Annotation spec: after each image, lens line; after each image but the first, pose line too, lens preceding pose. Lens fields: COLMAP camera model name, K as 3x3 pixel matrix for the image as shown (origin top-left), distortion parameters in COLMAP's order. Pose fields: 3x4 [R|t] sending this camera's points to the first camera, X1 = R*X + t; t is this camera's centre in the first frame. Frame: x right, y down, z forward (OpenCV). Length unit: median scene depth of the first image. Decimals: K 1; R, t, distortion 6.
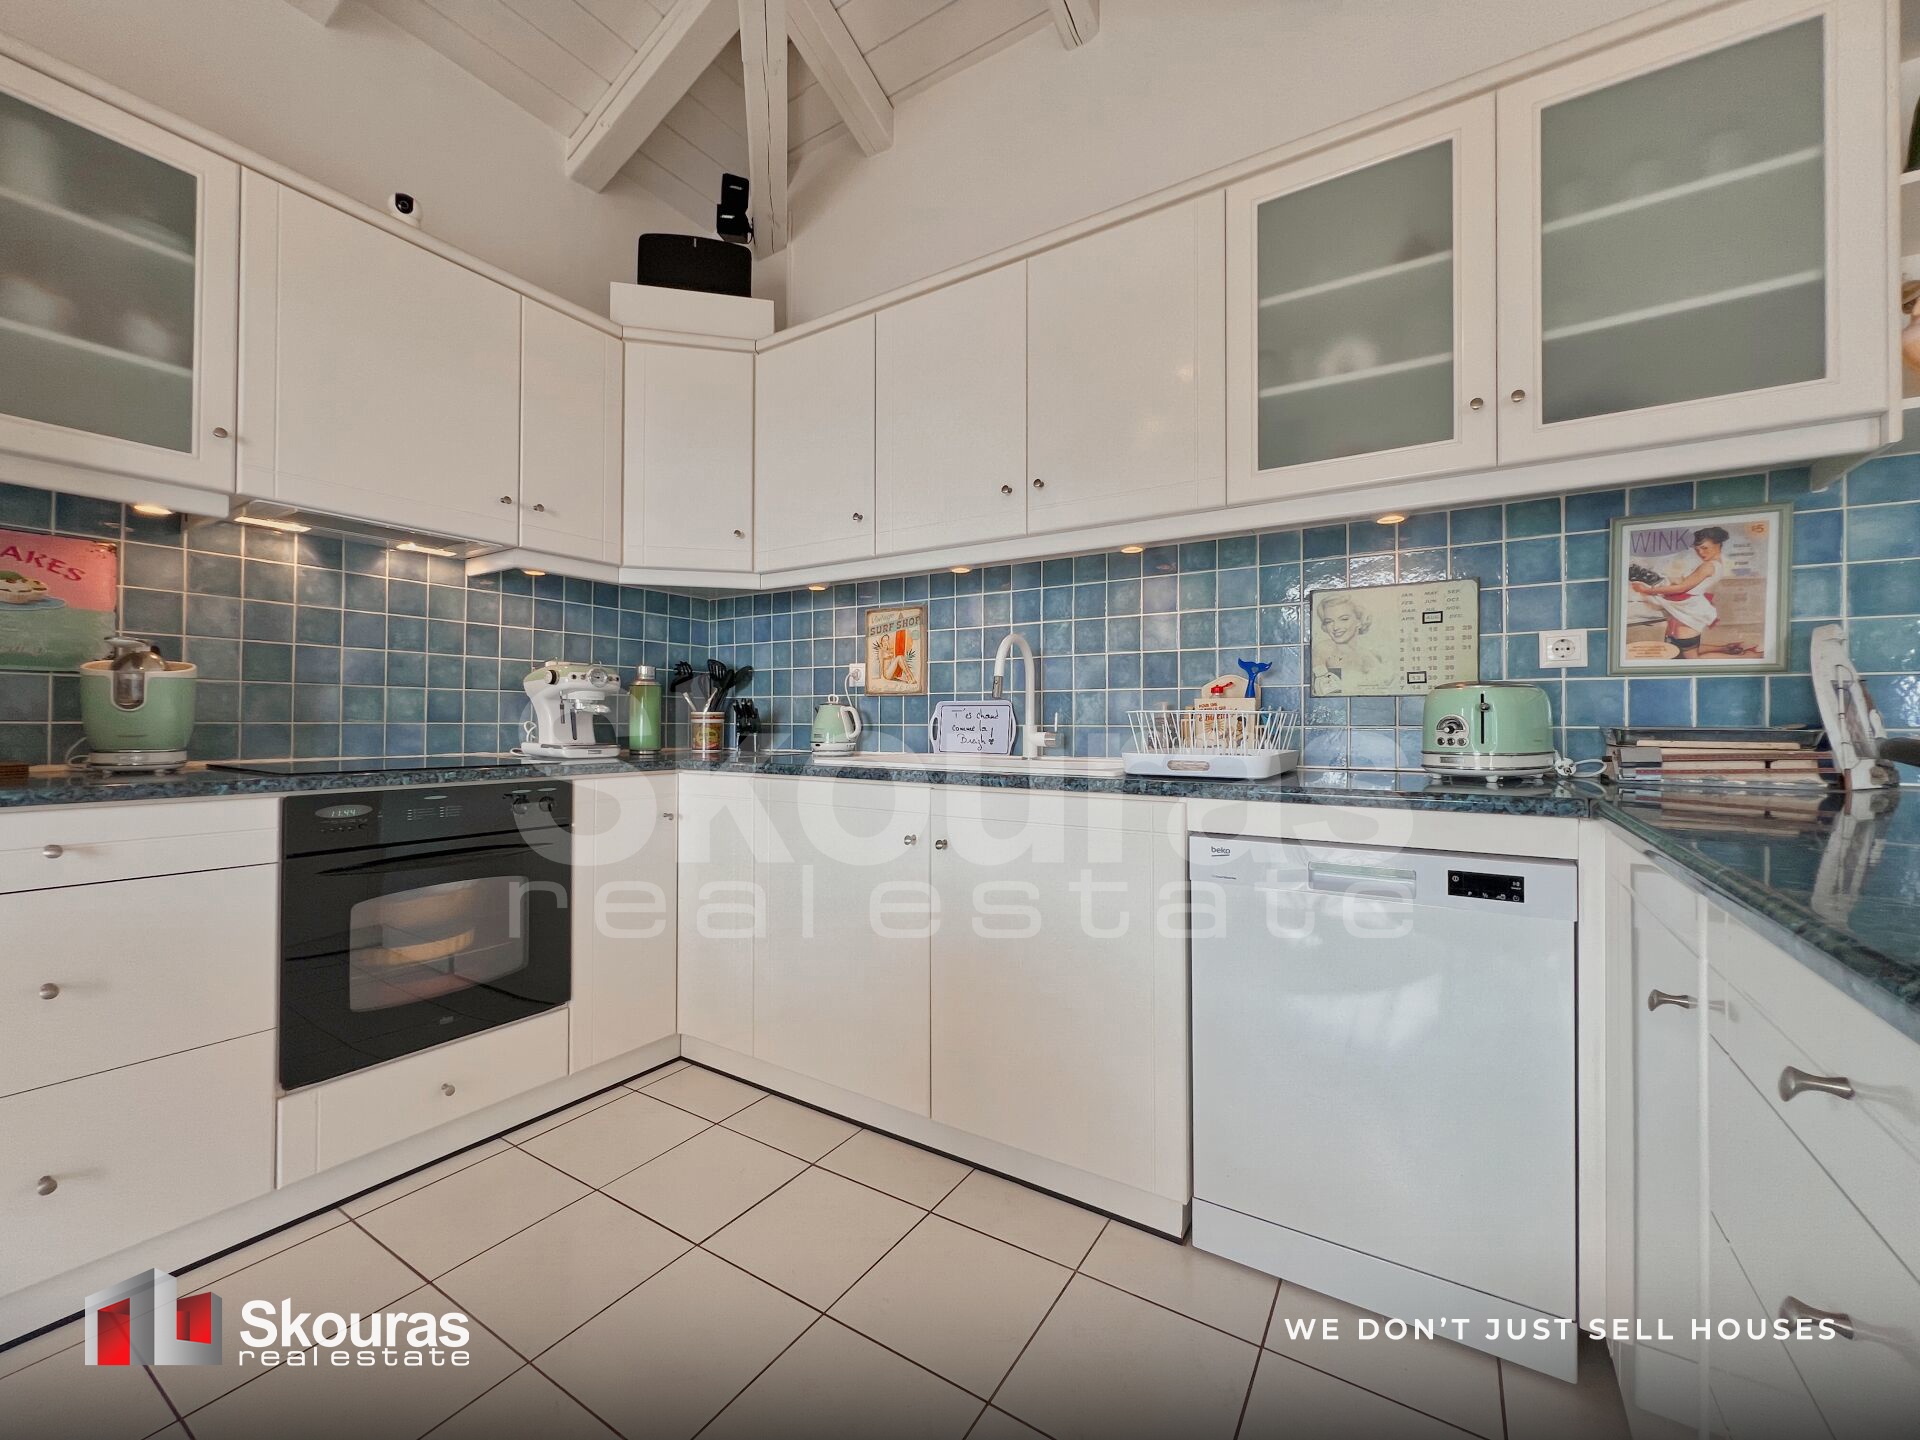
lens RADIAL K [[768.4, 0, 960.2], [0, 768.4, 715.9], [0, 0, 1]] dist [-0.001750, 0.000265]
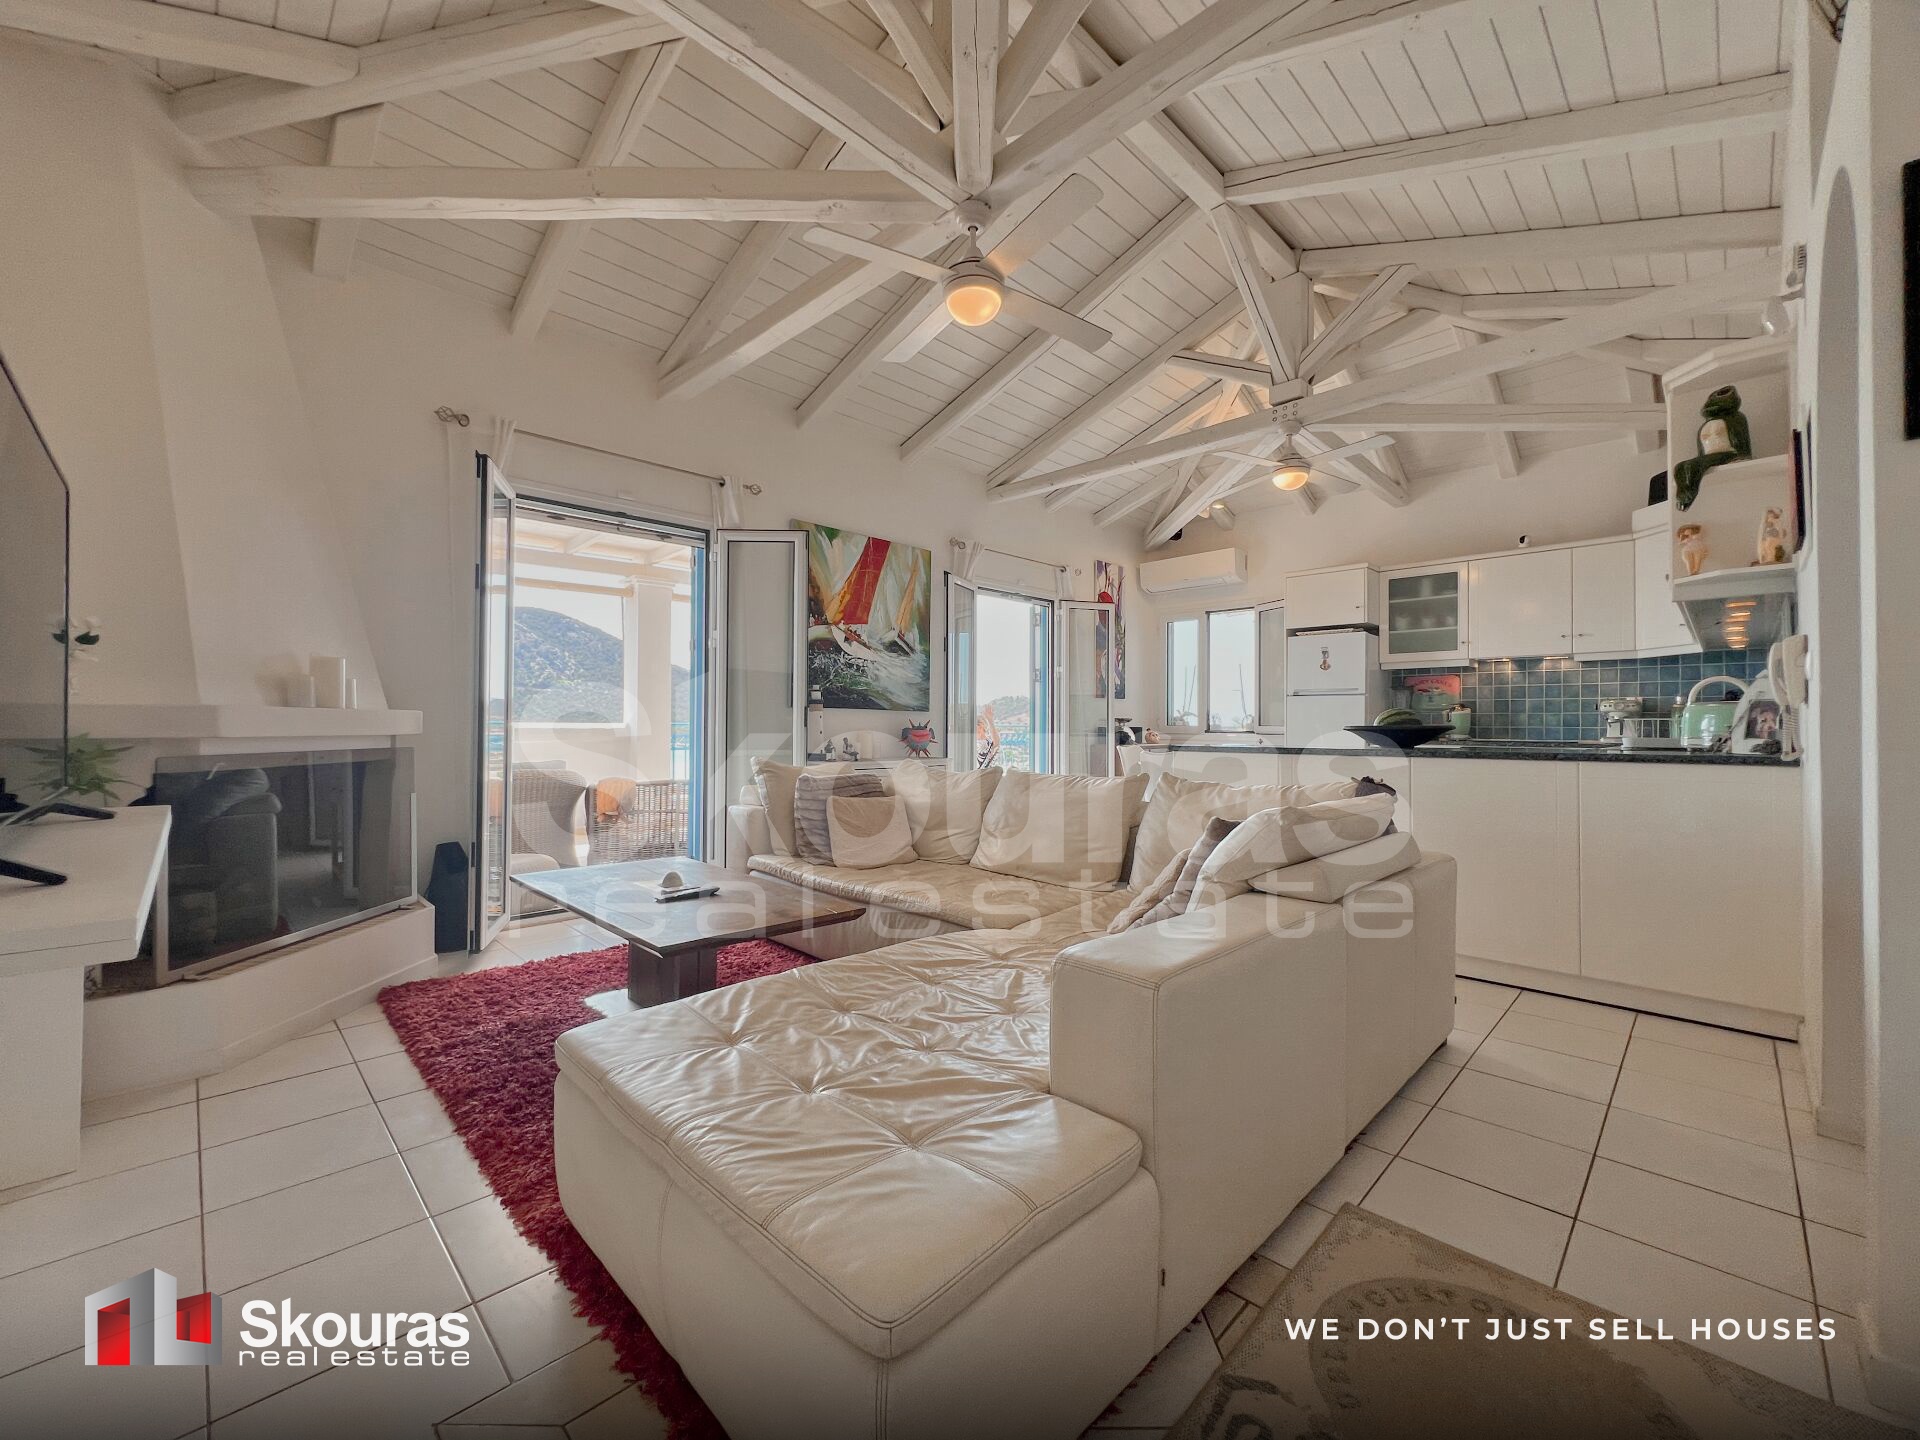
lens RADIAL K [[771.0, 0, 960.0], [0, 771.0, 720.0], [0, 0, 1]] dist [-0.000535, 0.000197]
pose [[-0.216431, -0.012648, -0.976216, 2.511884], [-0.003029, 0.999920, -0.012283, 0.026371], [0.976293, 0.000299, -0.216452, -0.402109]]
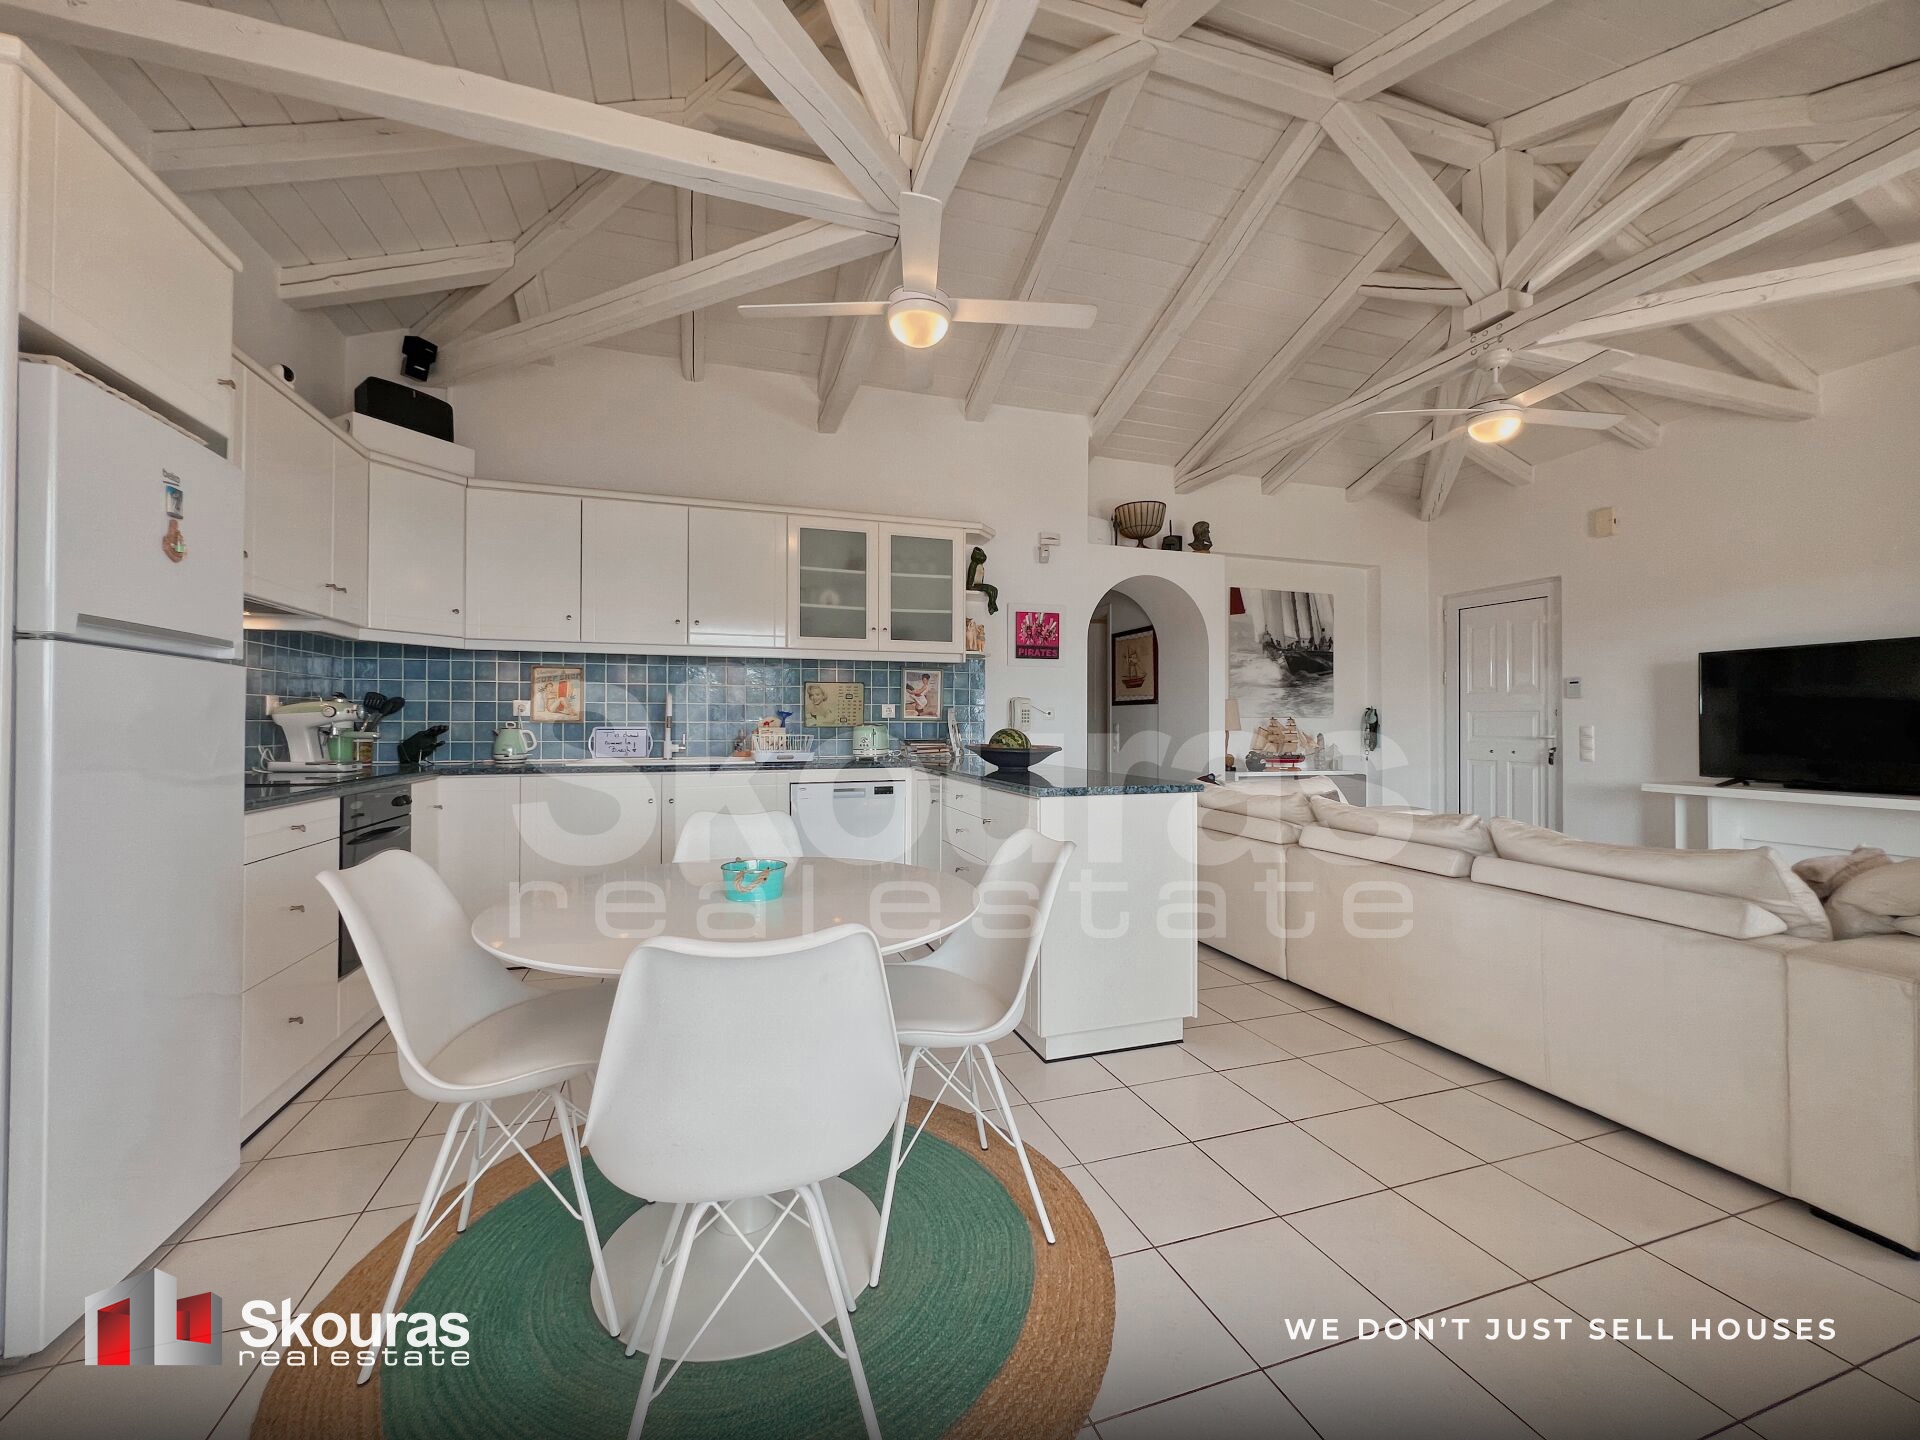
lens RADIAL K [[763.9, 0, 967.7], [0, 763.9, 717.3], [0, 0, 1]] dist [-0.000630, 0.000143]
pose [[0.622211, 0.004579, 0.782836, -1.069327], [-0.006063, 0.999981, -0.001030, -0.055900], [-0.782826, -0.004105, 0.622227, -0.844534]]
